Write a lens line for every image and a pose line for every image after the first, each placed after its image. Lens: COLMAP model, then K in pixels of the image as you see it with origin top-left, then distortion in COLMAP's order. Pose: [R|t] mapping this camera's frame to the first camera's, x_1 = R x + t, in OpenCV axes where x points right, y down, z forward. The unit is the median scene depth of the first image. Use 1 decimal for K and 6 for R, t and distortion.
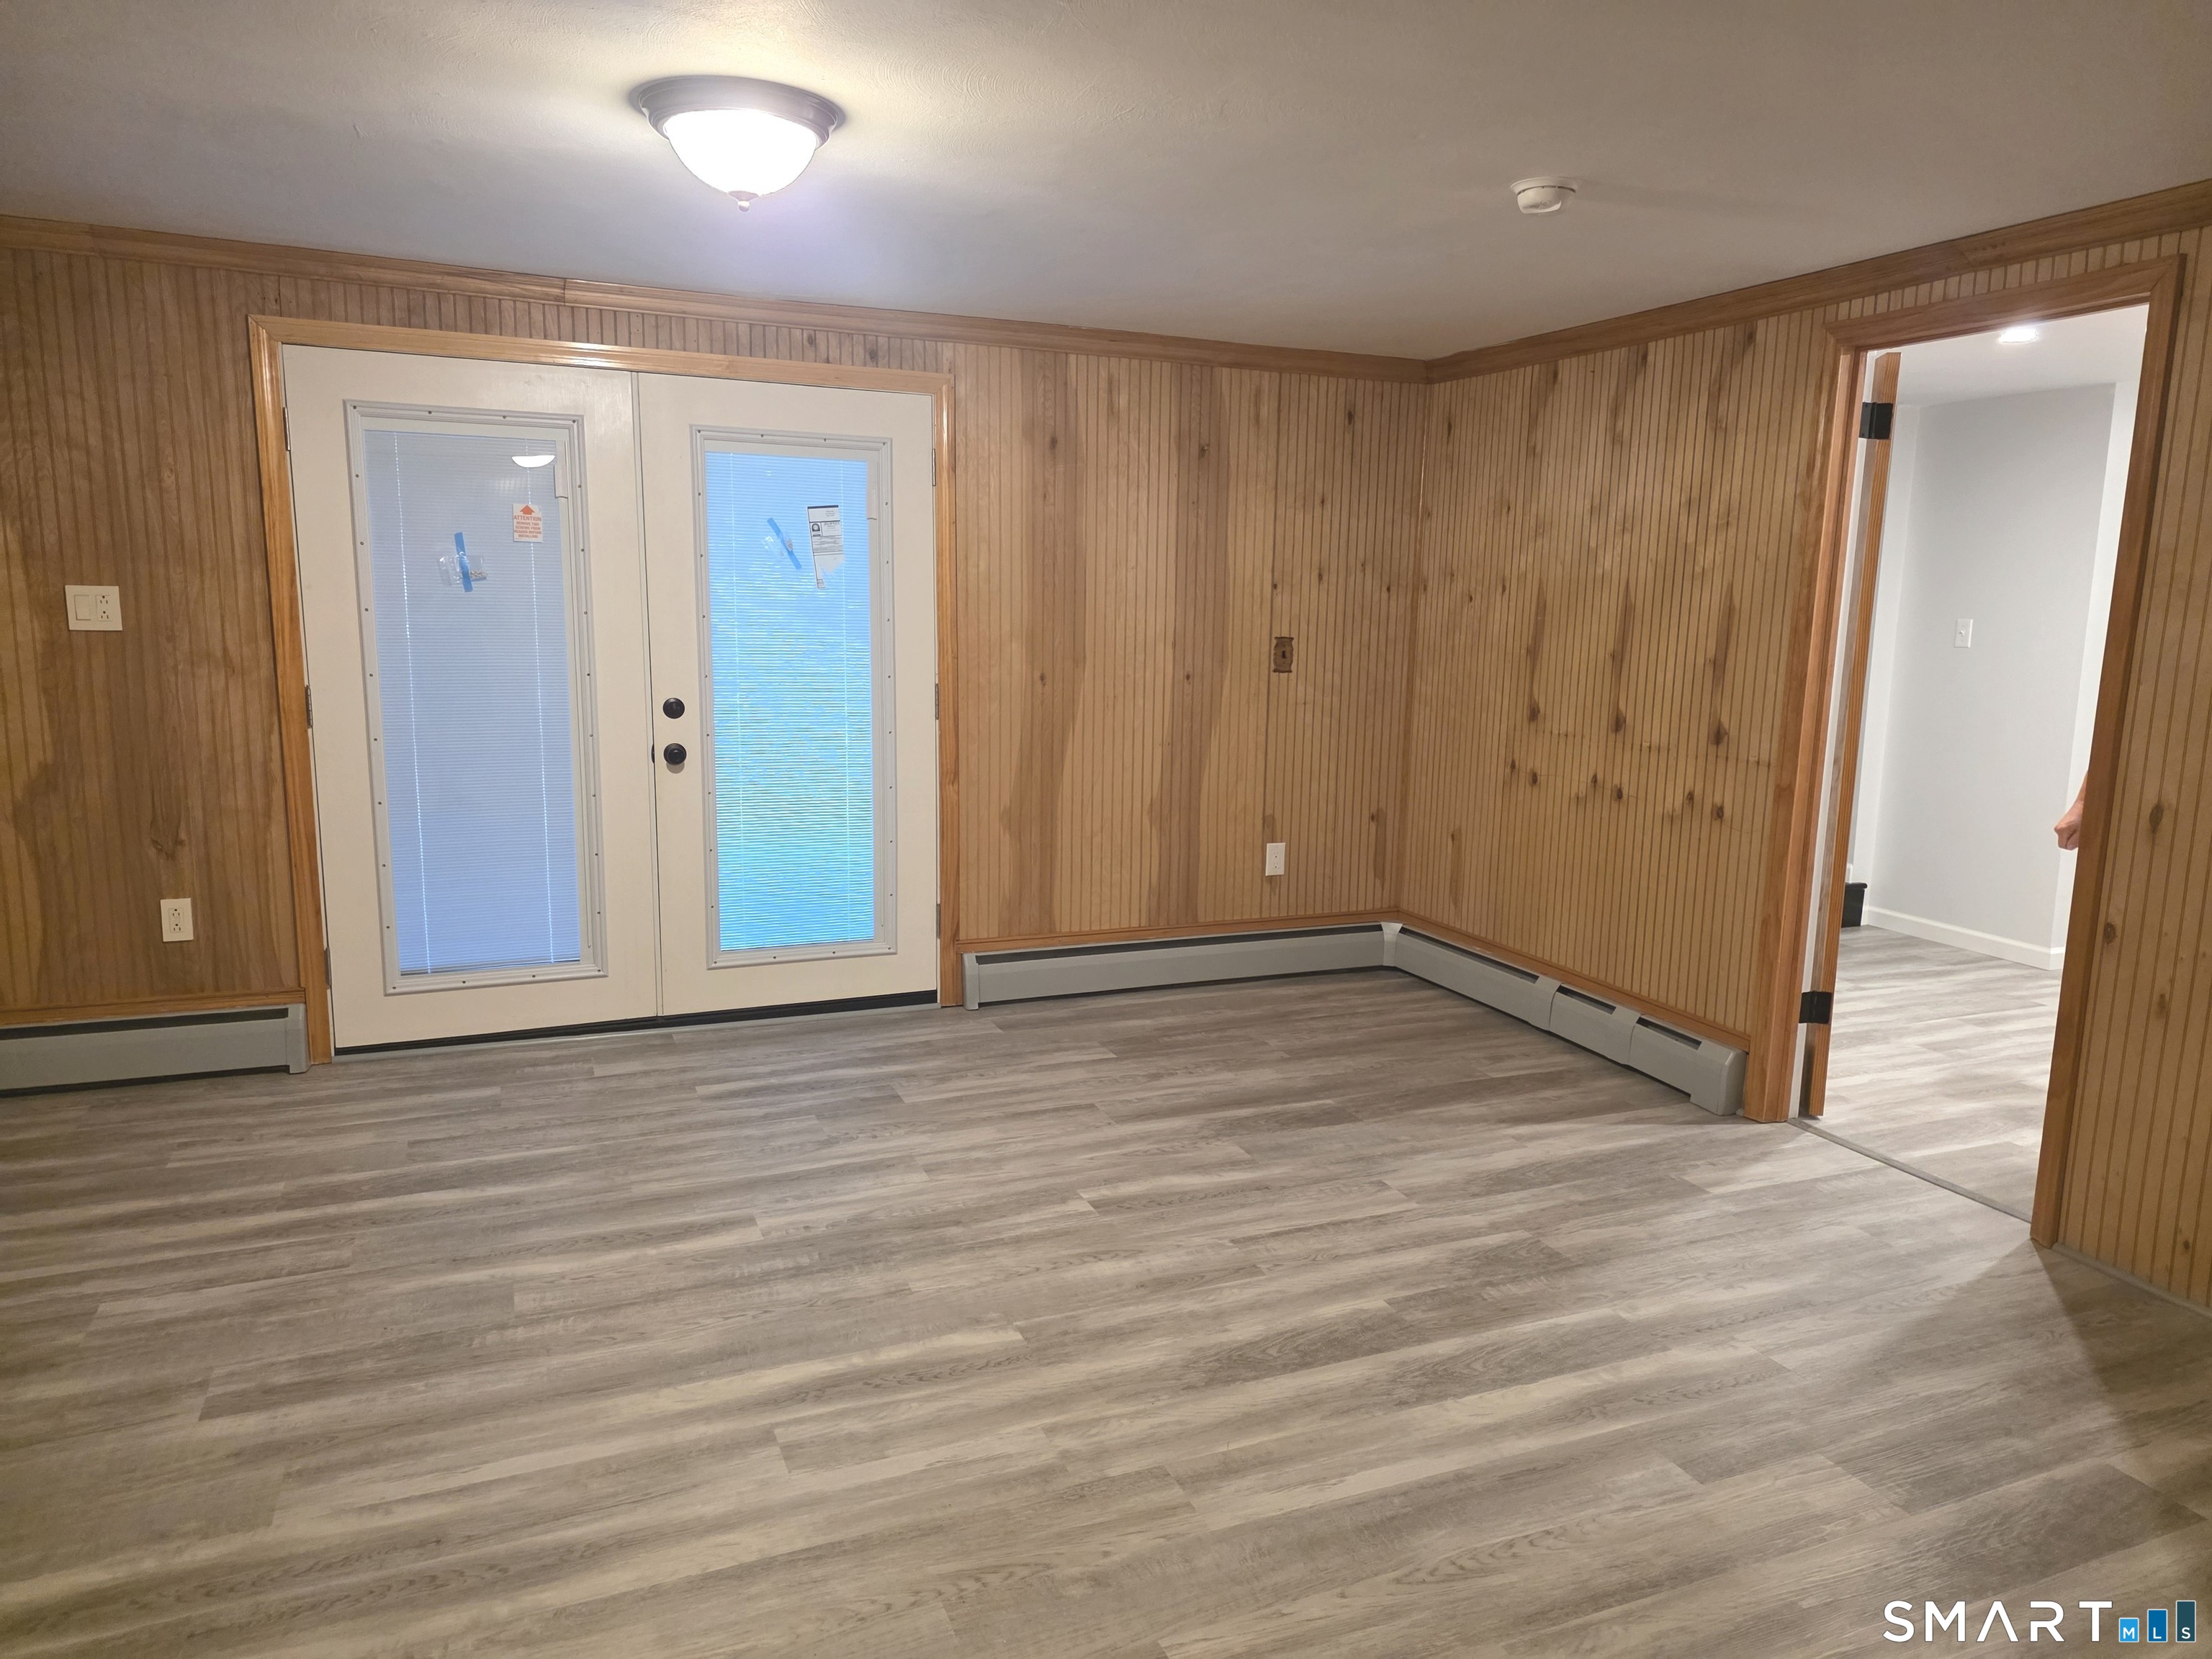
lens RADIAL K [[1467.8, 0, 1119.0], [0, 1467.8, 817.8], [0, 0, 1]] dist [0.059013, -0.043803]
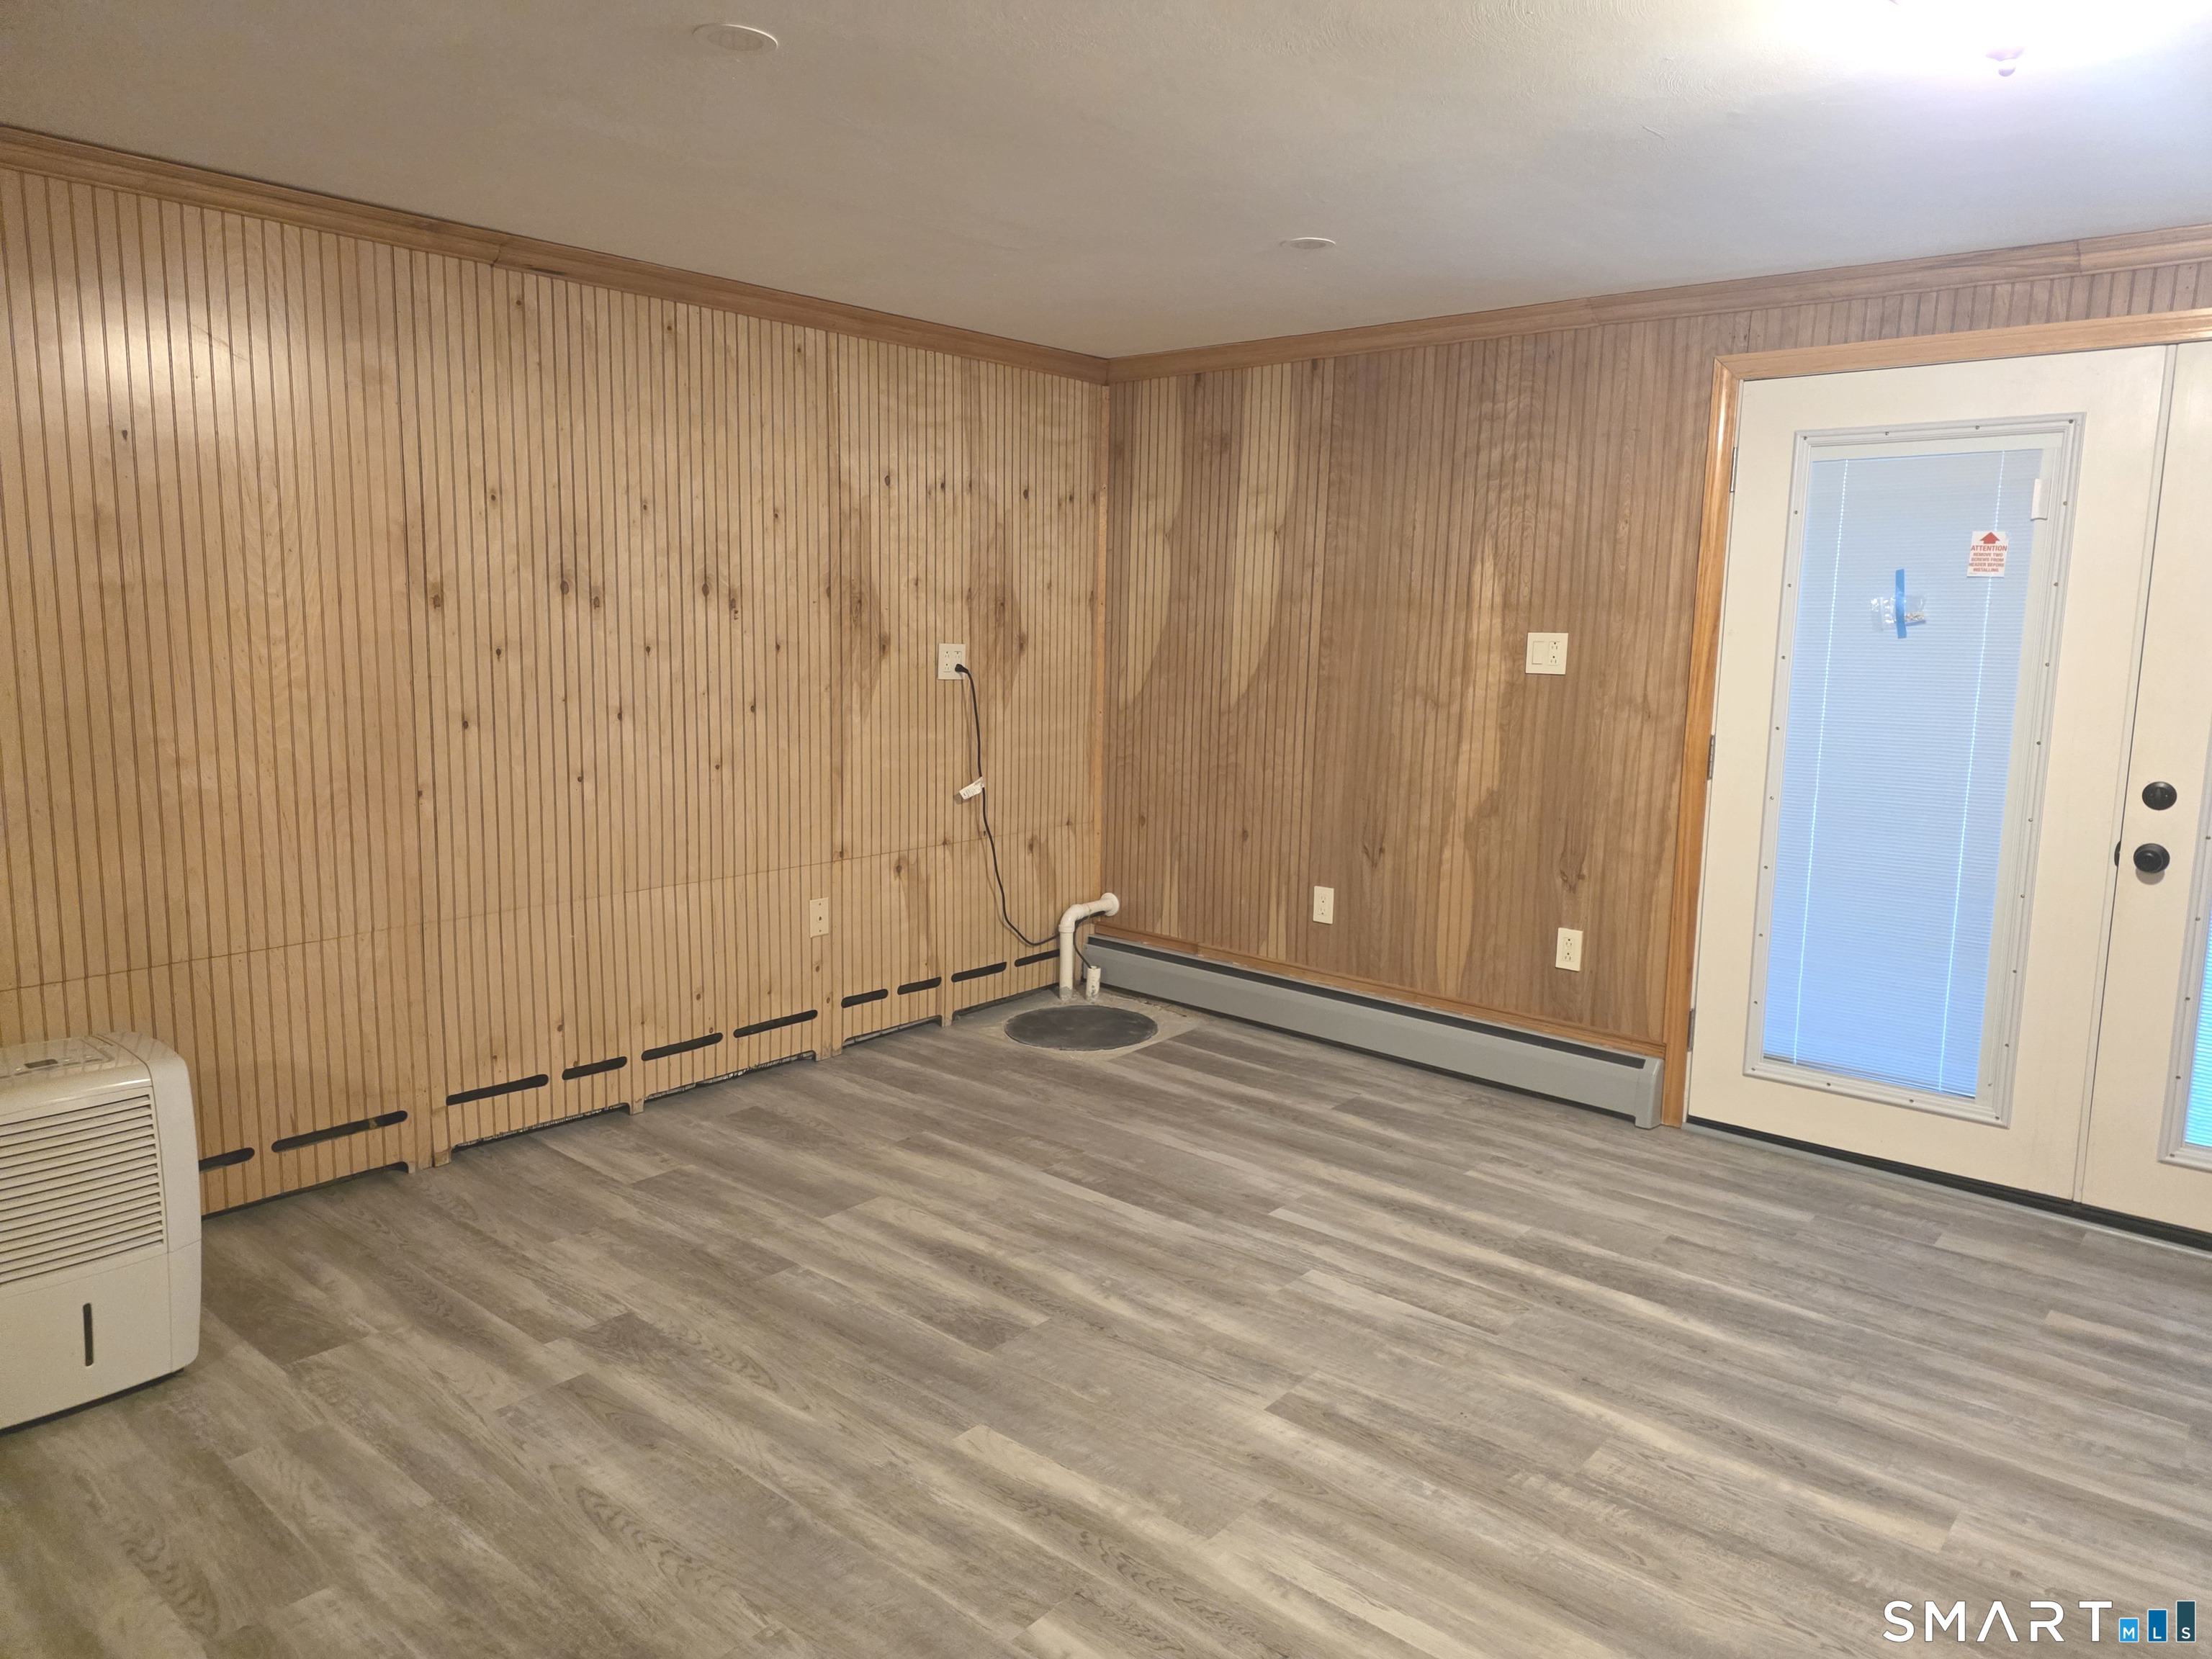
lens RADIAL K [[1467.8, 0, 1119.0], [0, 1467.8, 817.8], [0, 0, 1]] dist [0.059013, -0.043803]
pose [[0.453858, 0.112733, -0.883914, 0.137433], [-0.145006, 0.988086, 0.051564, -0.031846], [0.879196, 0.104770, 0.464798, 0.237363]]
